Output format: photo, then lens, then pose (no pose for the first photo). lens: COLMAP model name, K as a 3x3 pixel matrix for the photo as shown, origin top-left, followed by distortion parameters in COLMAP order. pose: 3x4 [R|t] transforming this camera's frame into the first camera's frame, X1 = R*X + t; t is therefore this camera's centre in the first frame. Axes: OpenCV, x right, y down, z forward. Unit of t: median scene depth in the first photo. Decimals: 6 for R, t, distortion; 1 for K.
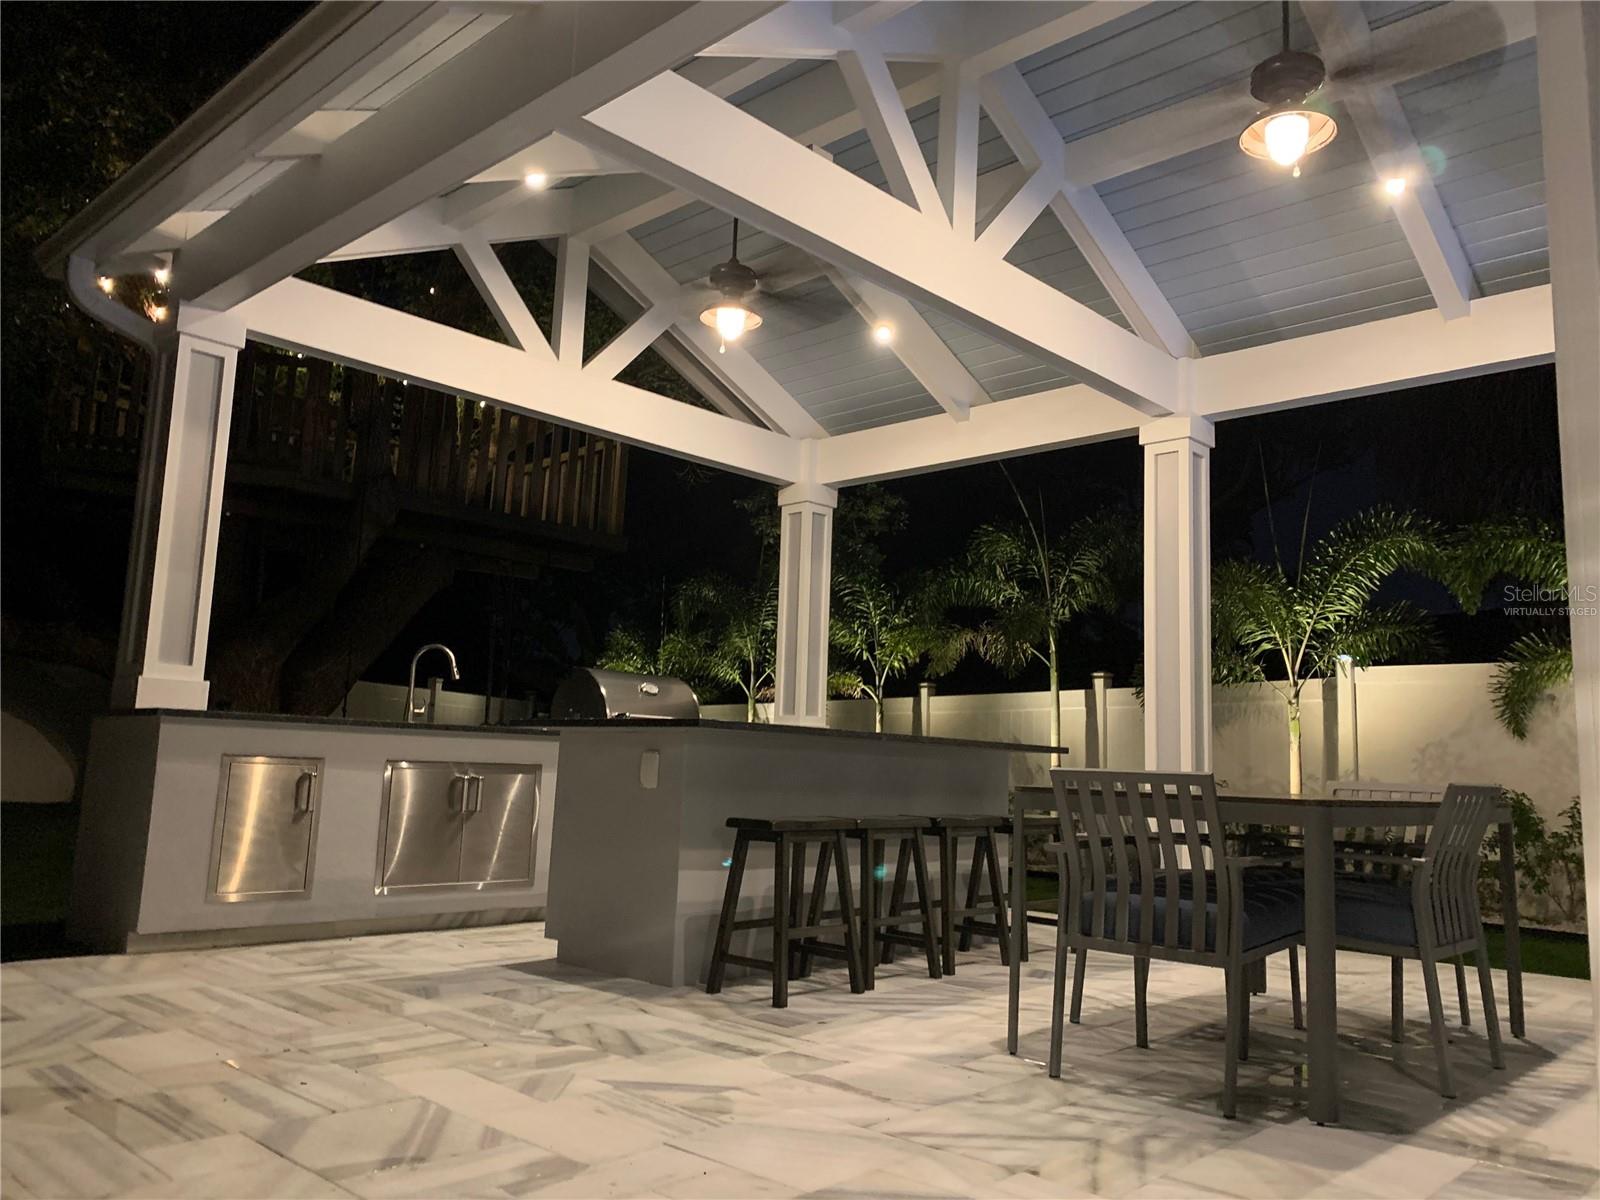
lens RADIAL K [[1213.4, 0, 788.8], [0, 1213.4, 592.9], [0, 0, 1]] dist [0.130789, -0.209792]
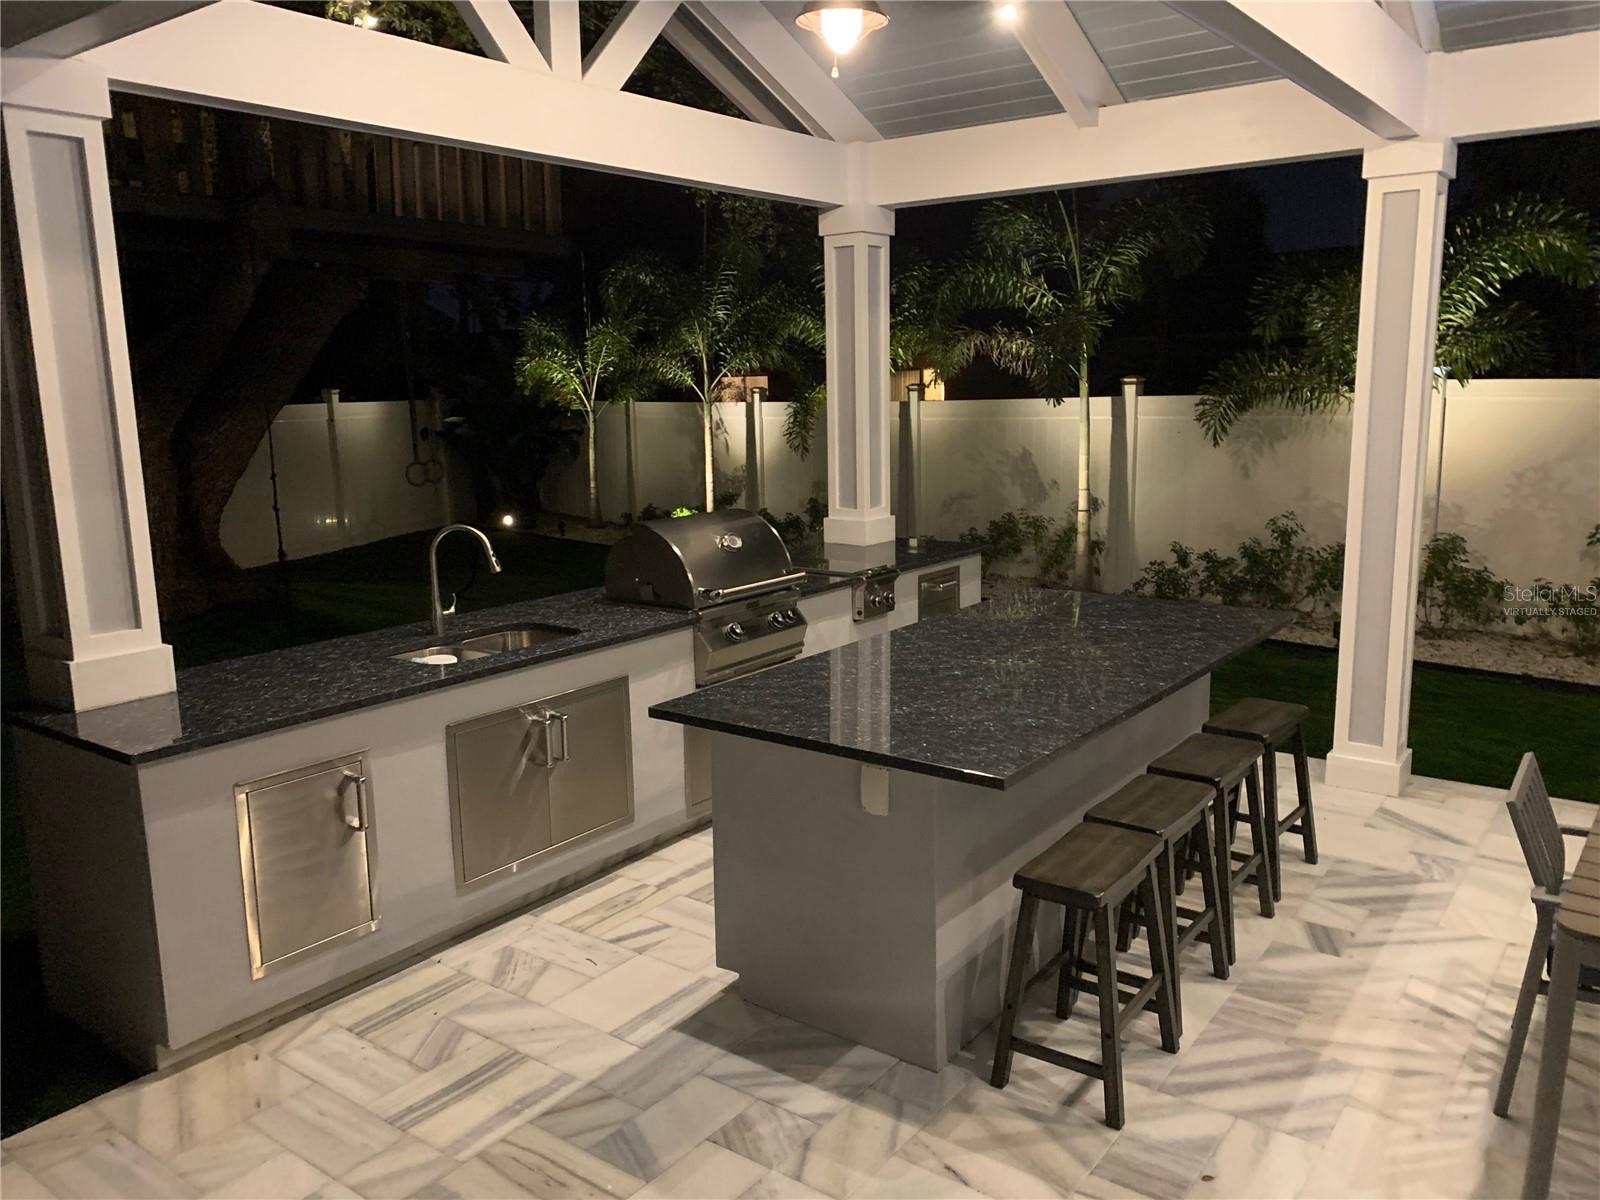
lens RADIAL K [[1221.8, 0, 800.0], [0, 1221.8, 600.0], [0, 0, 1]] dist [0.063370, -0.077057]
pose [[0.991742, -0.075949, 0.103341, -0.110384], [0.039544, 0.947619, 0.316944, -0.093478], [-0.122000, -0.310241, 0.942797, 0.181970]]
